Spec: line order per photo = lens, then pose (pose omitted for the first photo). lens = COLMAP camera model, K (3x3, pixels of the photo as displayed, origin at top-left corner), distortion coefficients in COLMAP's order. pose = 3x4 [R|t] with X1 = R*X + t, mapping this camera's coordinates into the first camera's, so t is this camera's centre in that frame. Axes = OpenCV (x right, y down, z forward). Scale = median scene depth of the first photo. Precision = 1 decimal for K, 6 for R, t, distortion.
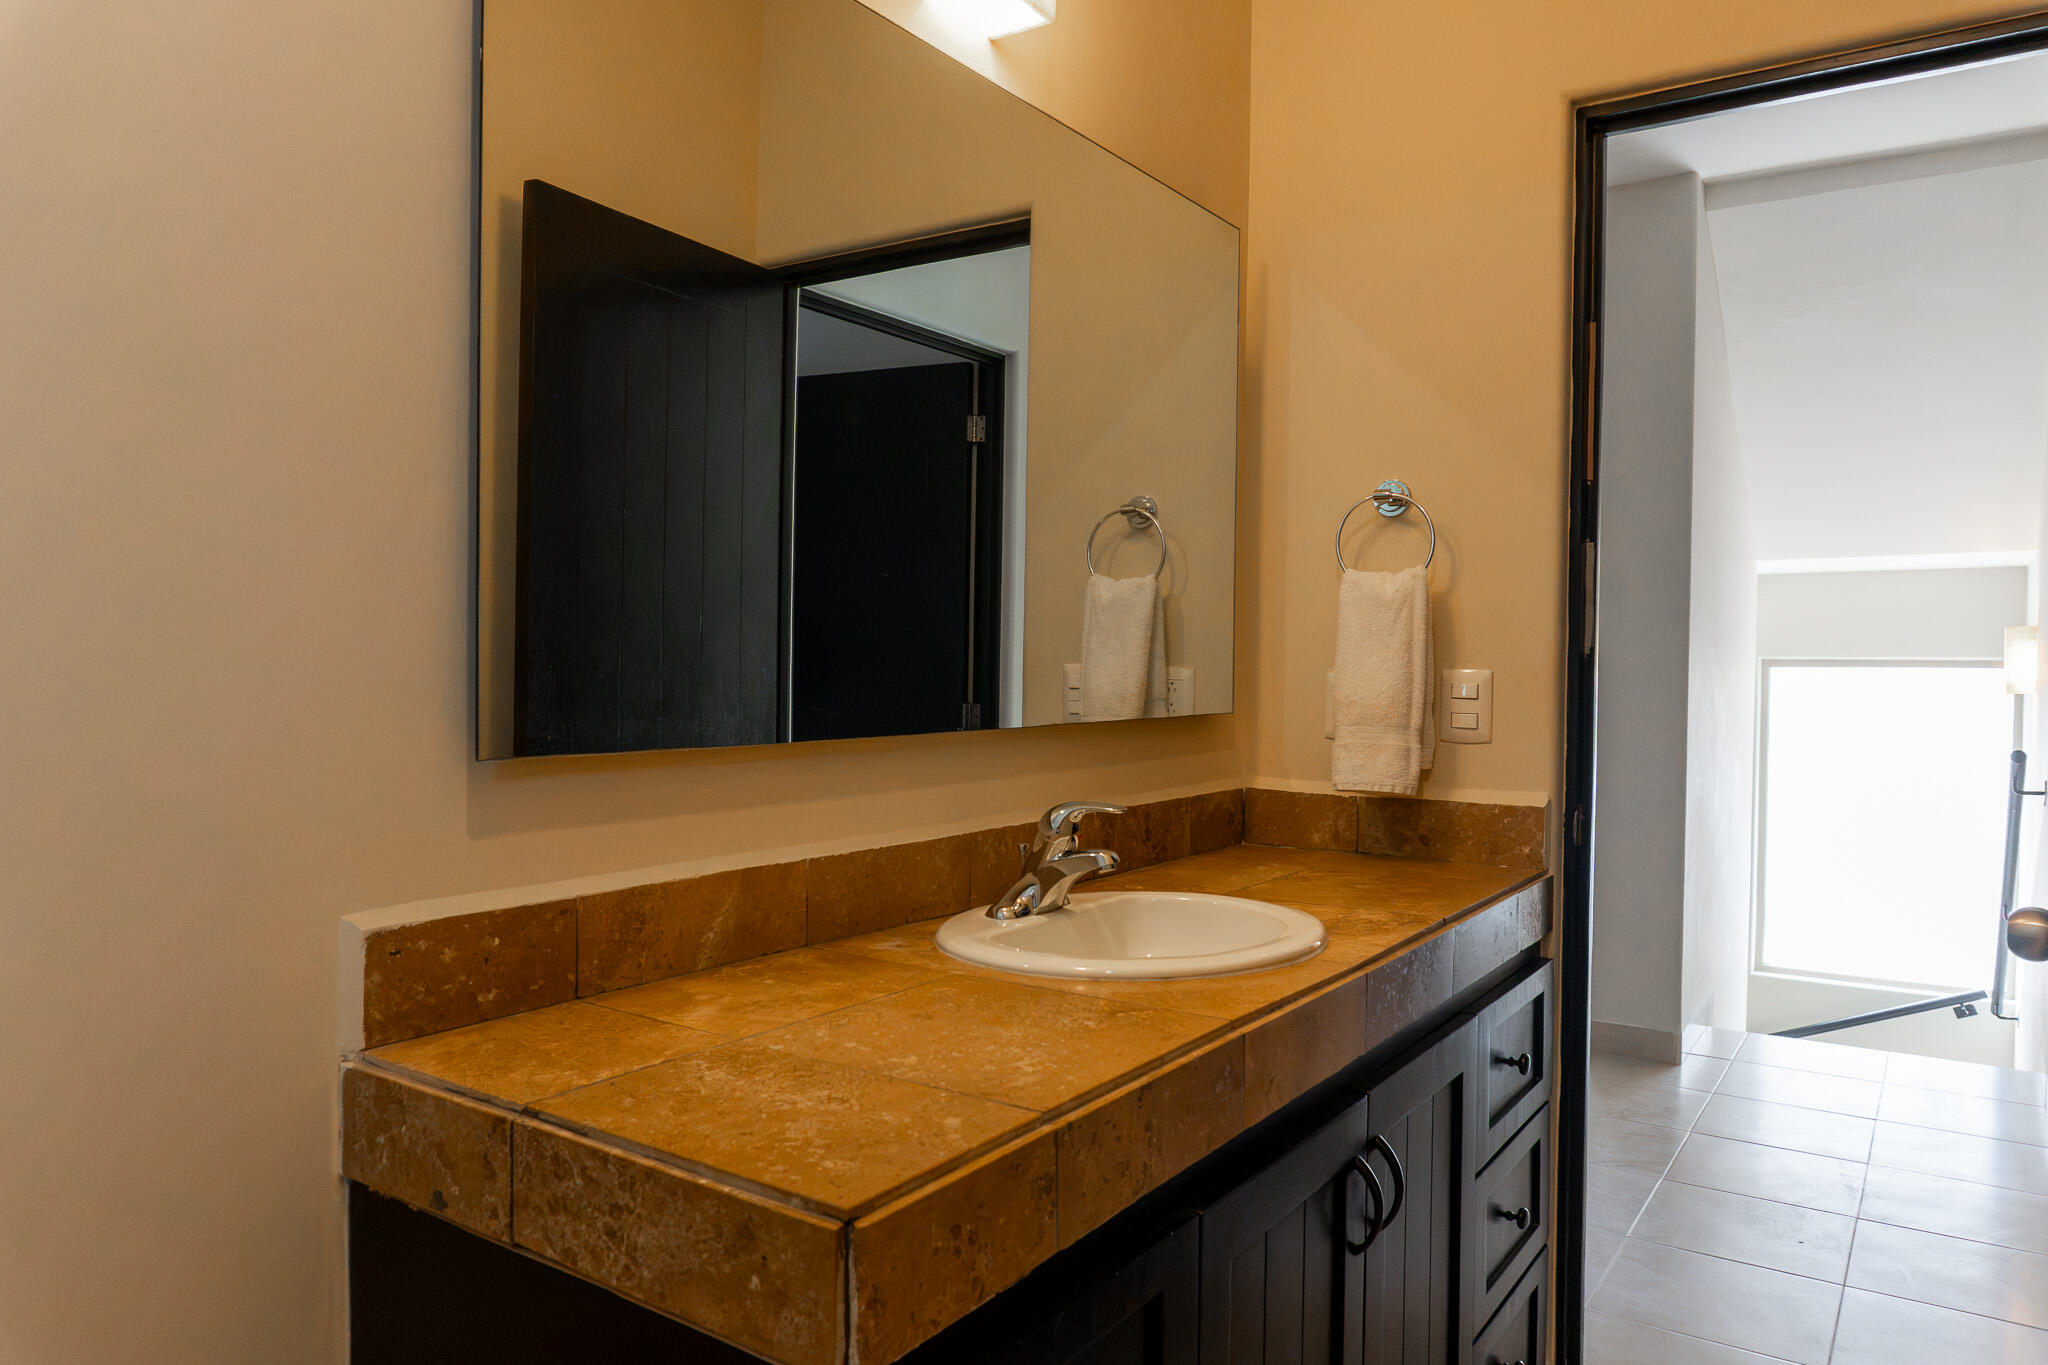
lens RADIAL K [[1385.1, 0, 1024.0], [0, 1385.1, 682.5], [0, 0, 1]] dist [-0.012565, -0.002911]
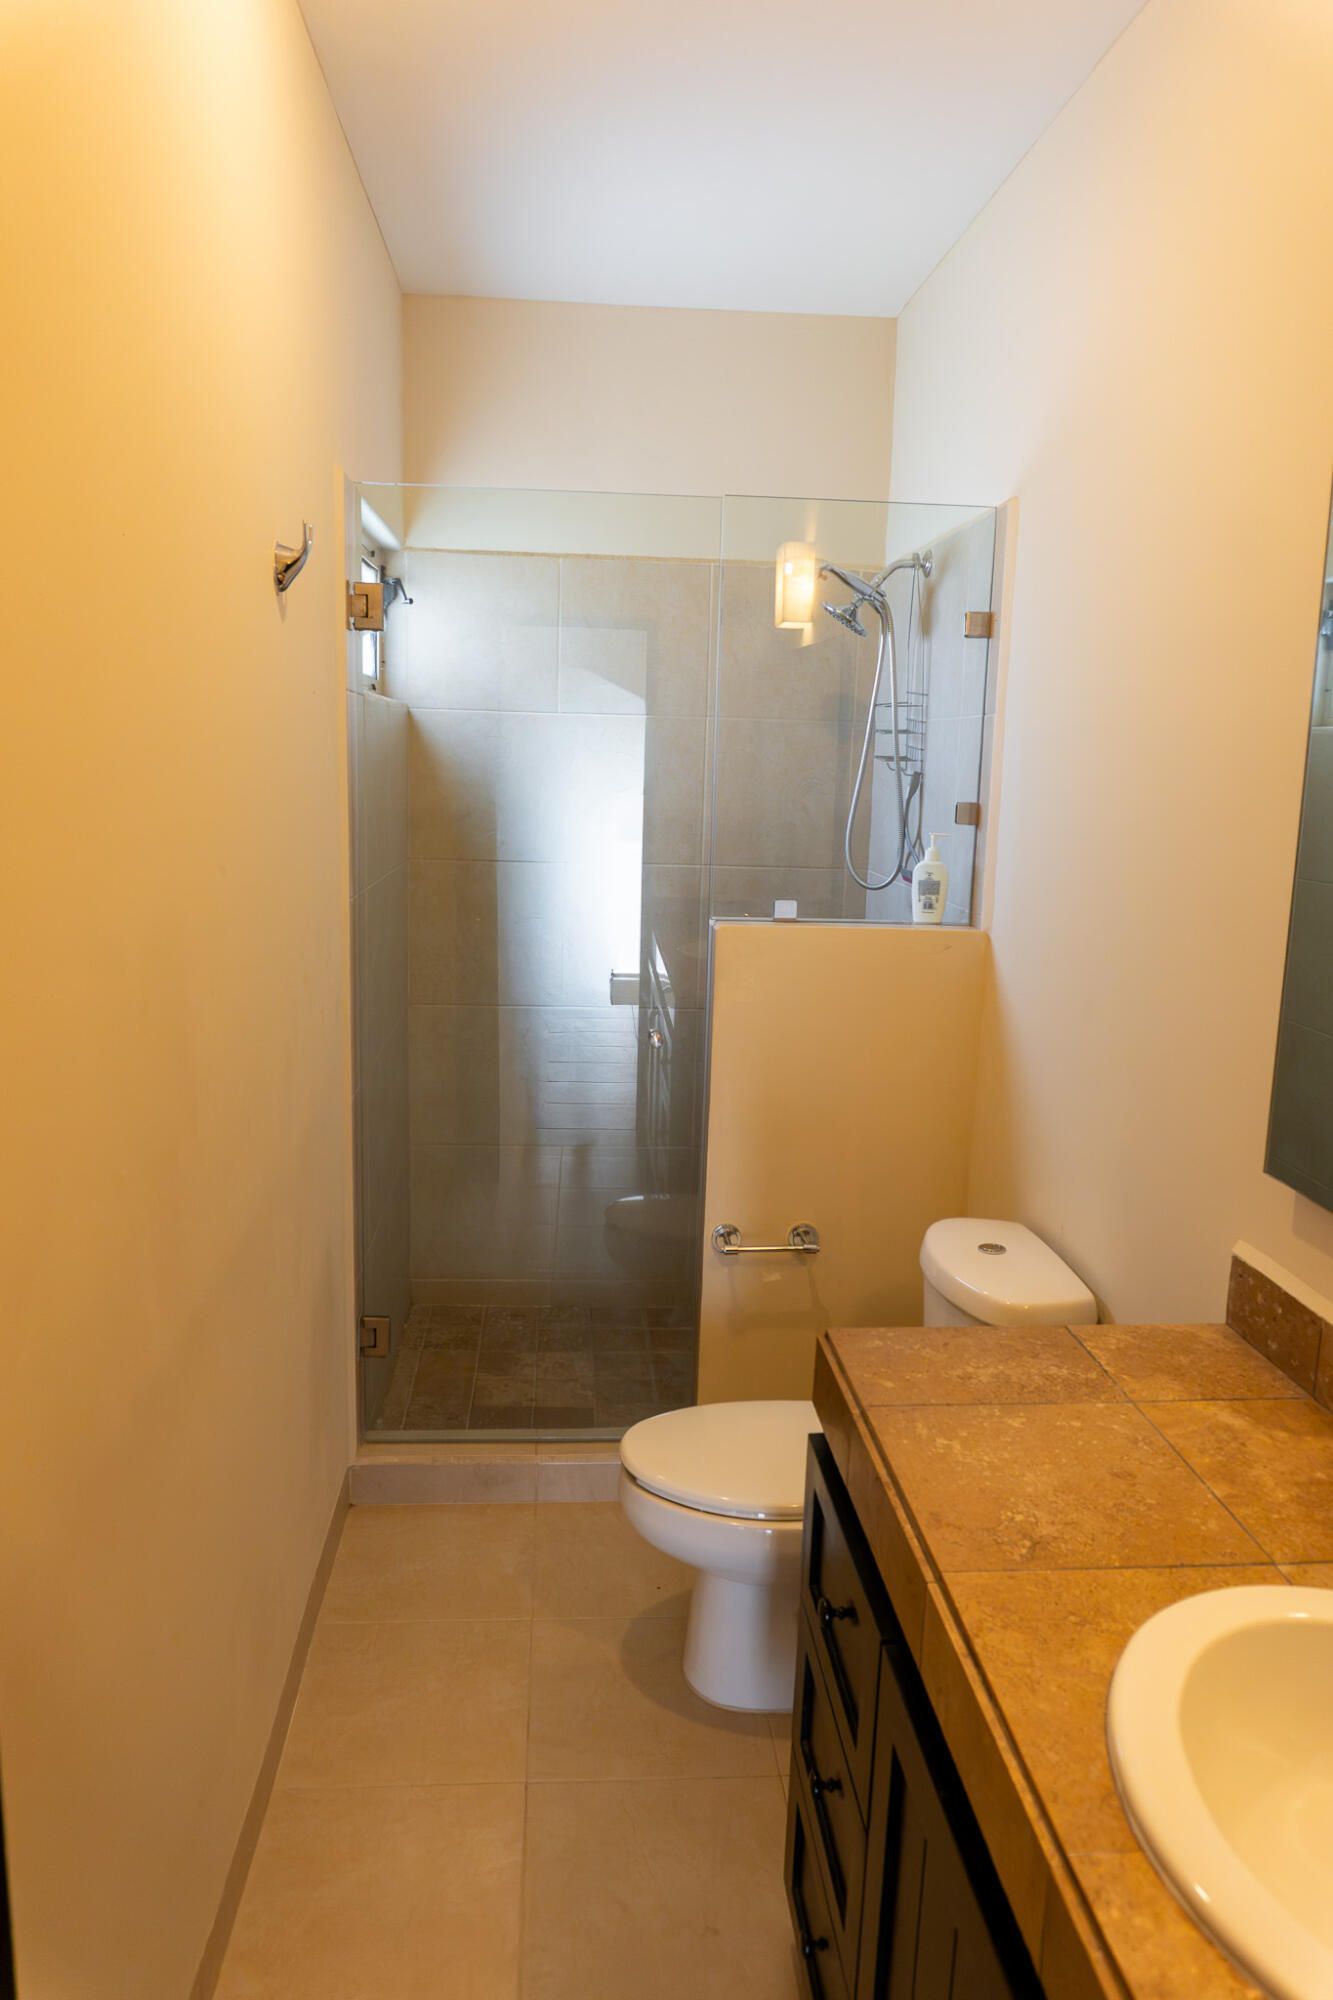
lens RADIAL K [[1330.2, 0, 648.4], [0, 1330.2, 999.4], [0, 0, 1]] dist [-0.025865, 0.000180]
pose [[-0.790494, 0.077625, -0.607531, 0.882379], [-0.042233, 0.982666, 0.180509, -0.324584], [0.611012, 0.168349, -0.773513, 1.590754]]
